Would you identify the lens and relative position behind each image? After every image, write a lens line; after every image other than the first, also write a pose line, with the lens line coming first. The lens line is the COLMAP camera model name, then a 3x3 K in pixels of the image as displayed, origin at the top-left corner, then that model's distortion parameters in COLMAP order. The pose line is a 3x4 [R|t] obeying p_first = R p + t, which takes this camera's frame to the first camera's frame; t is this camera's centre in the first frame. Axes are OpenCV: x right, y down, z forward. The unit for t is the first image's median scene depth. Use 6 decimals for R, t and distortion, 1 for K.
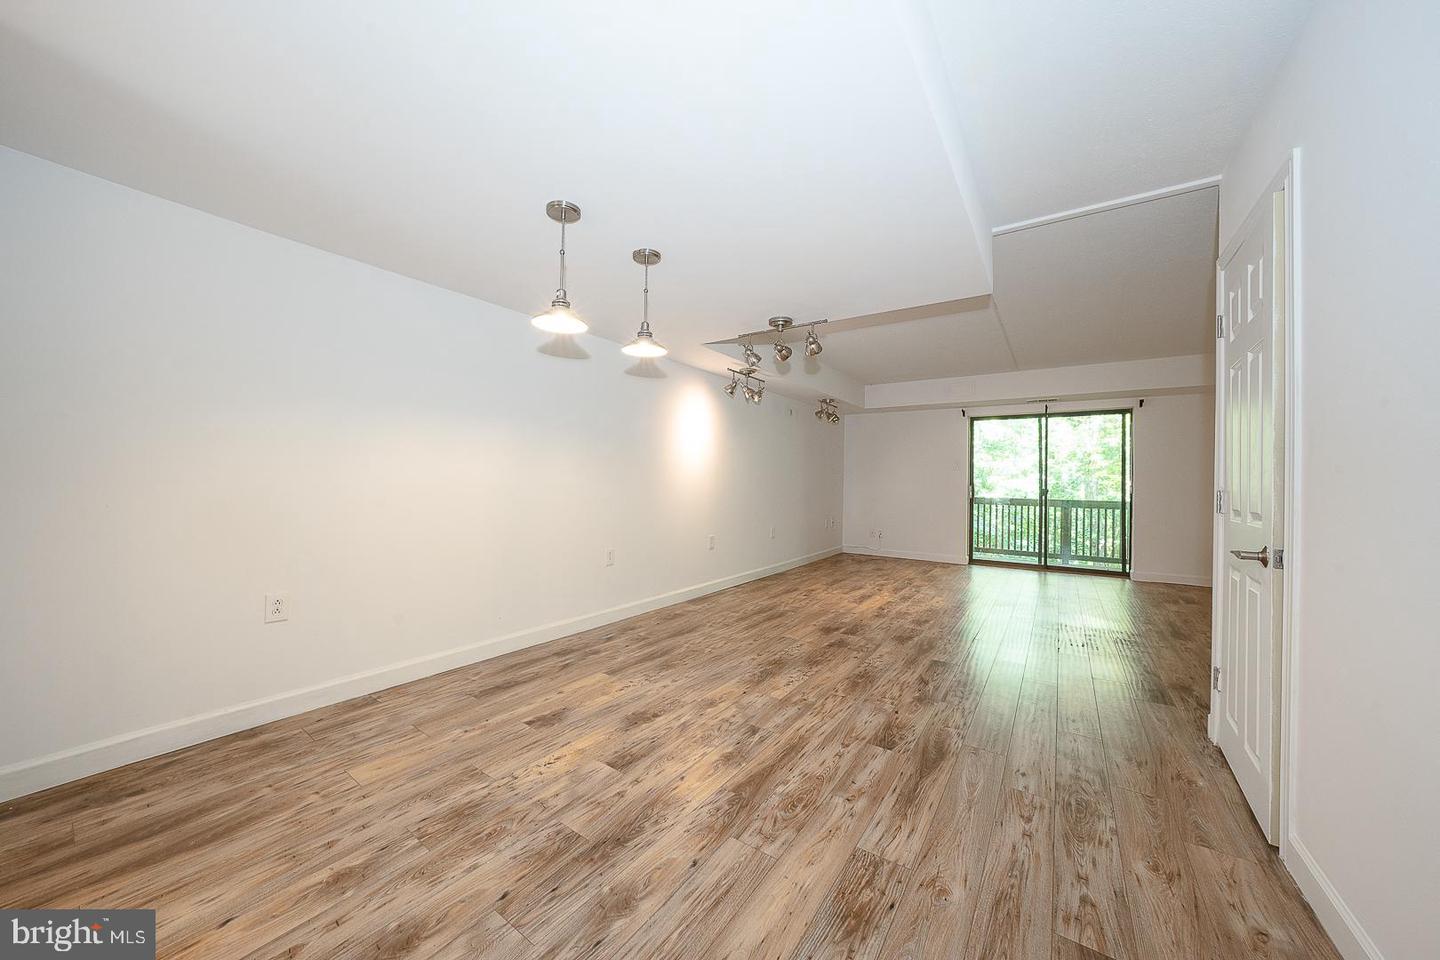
lens RADIAL K [[493.7, 0, 720.8], [0, 493.7, 476.1], [0, 0, 1]] dist [-0.027263, 0.006171]
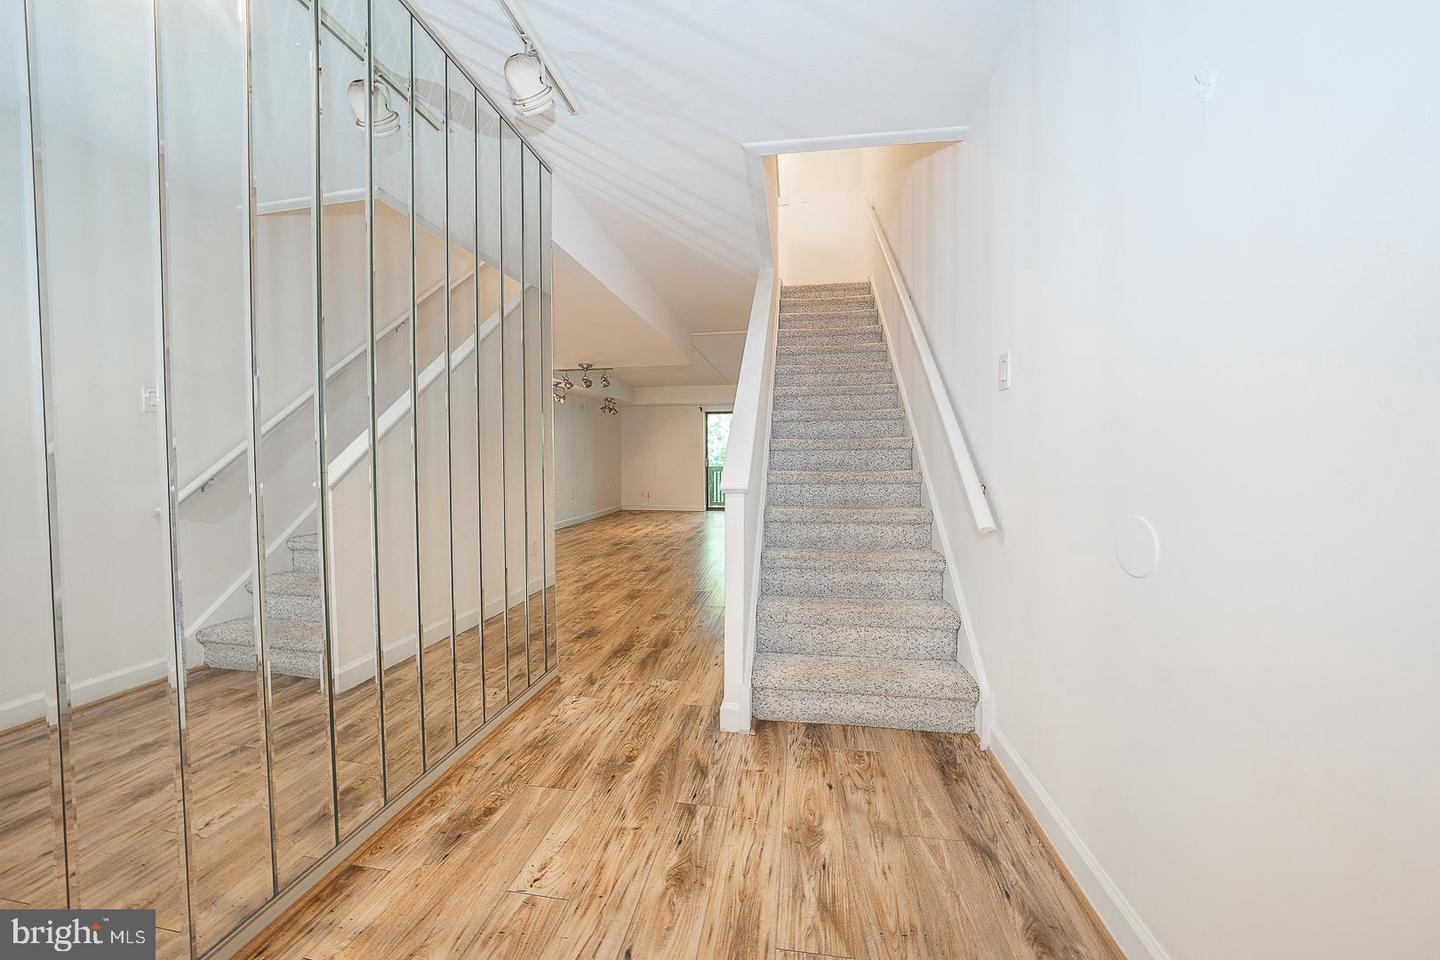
lens RADIAL K [[493.7, 0, 720.8], [0, 493.7, 476.1], [0, 0, 1]] dist [-0.027263, 0.006171]
pose [[0.901198, -0.033729, 0.432094, -0.219591], [0.011855, 0.998513, 0.053218, -0.011662], [-0.433246, -0.042837, 0.900257, -0.814587]]
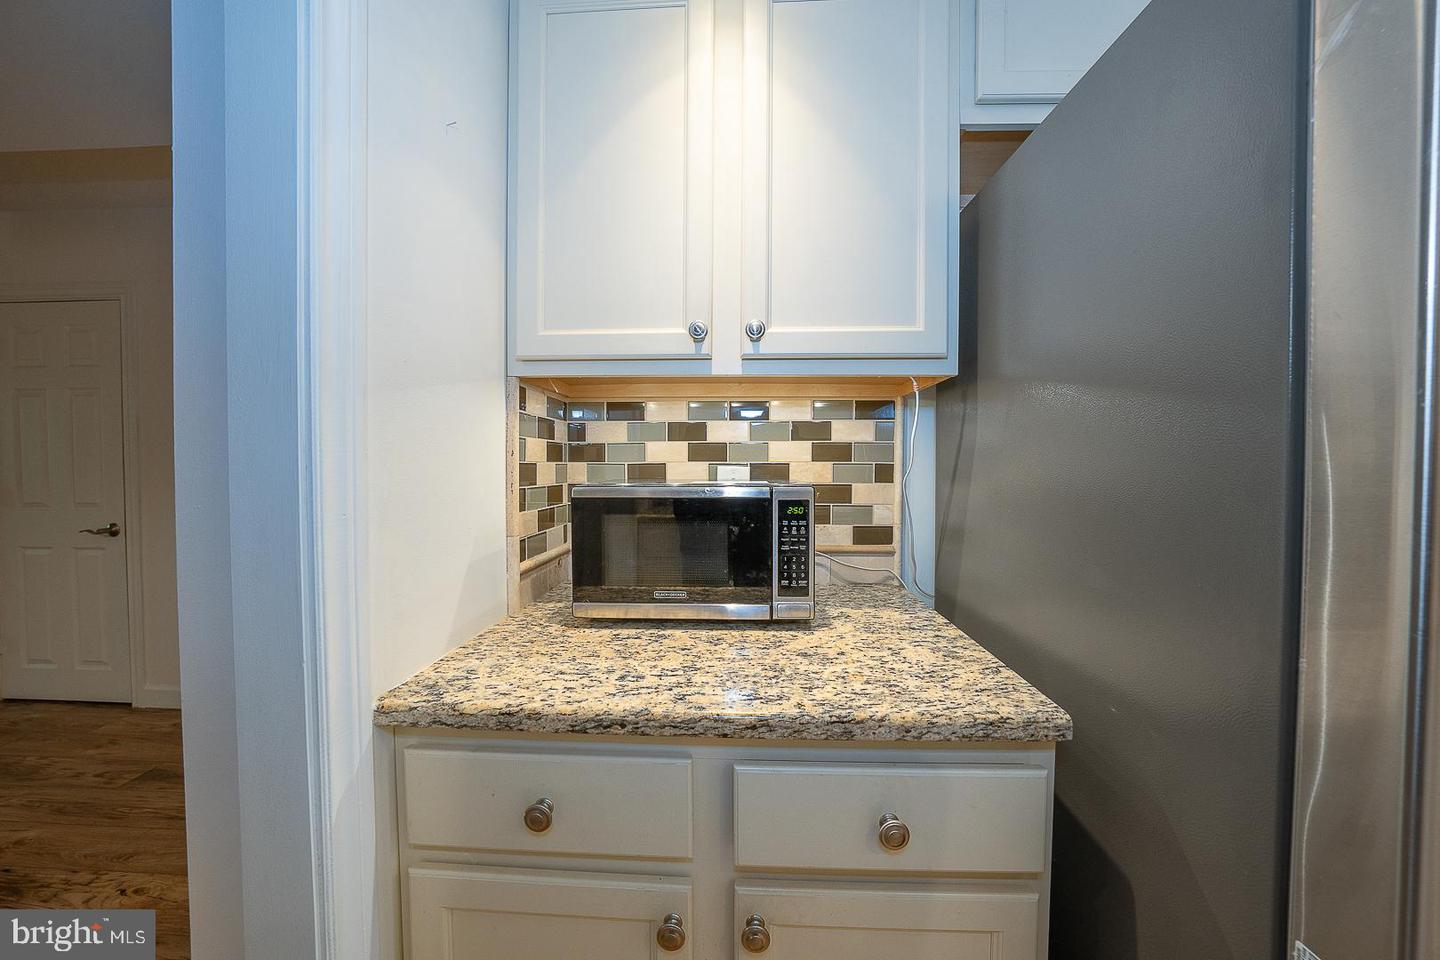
lens RADIAL K [[493.7, 0, 720.8], [0, 493.7, 476.1], [0, 0, 1]] dist [-0.027263, 0.006171]
pose [[-0.523217, -0.033615, 0.851536, -0.592359], [-0.021736, 0.999423, 0.026097, -0.044346], [-0.851922, -0.004854, -0.523646, 0.063332]]
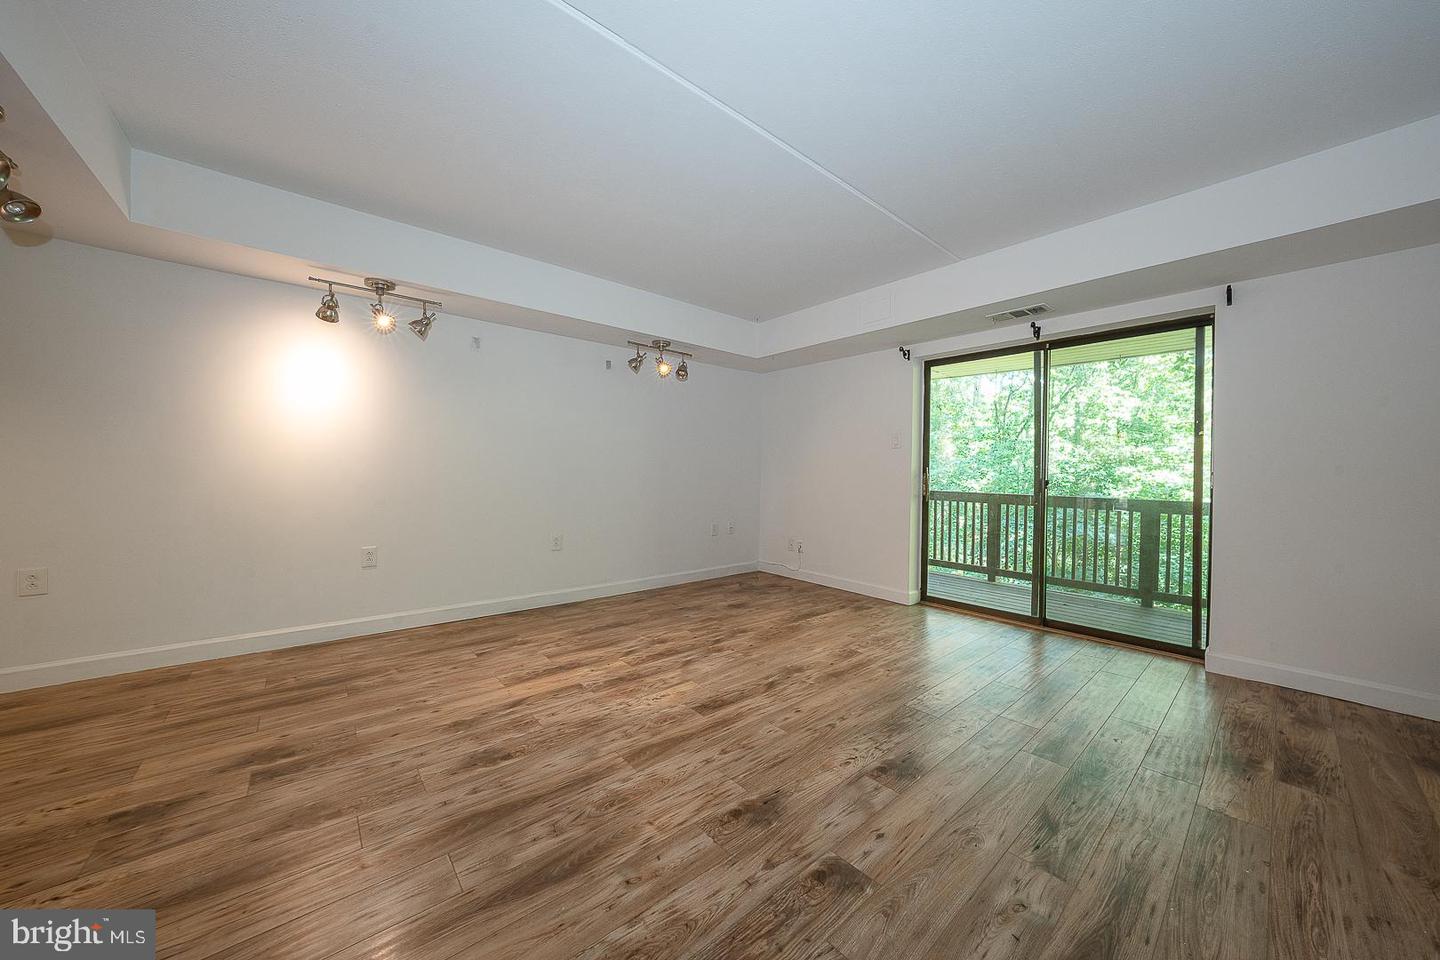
lens RADIAL K [[493.7, 0, 720.8], [0, 493.7, 476.1], [0, 0, 1]] dist [-0.027263, 0.006171]
pose [[0.966531, 0.001271, -0.256547, 0.930812], [0.002317, 0.999904, 0.013684, 0.028664], [0.256540, -0.013820, 0.966435, 0.768811]]
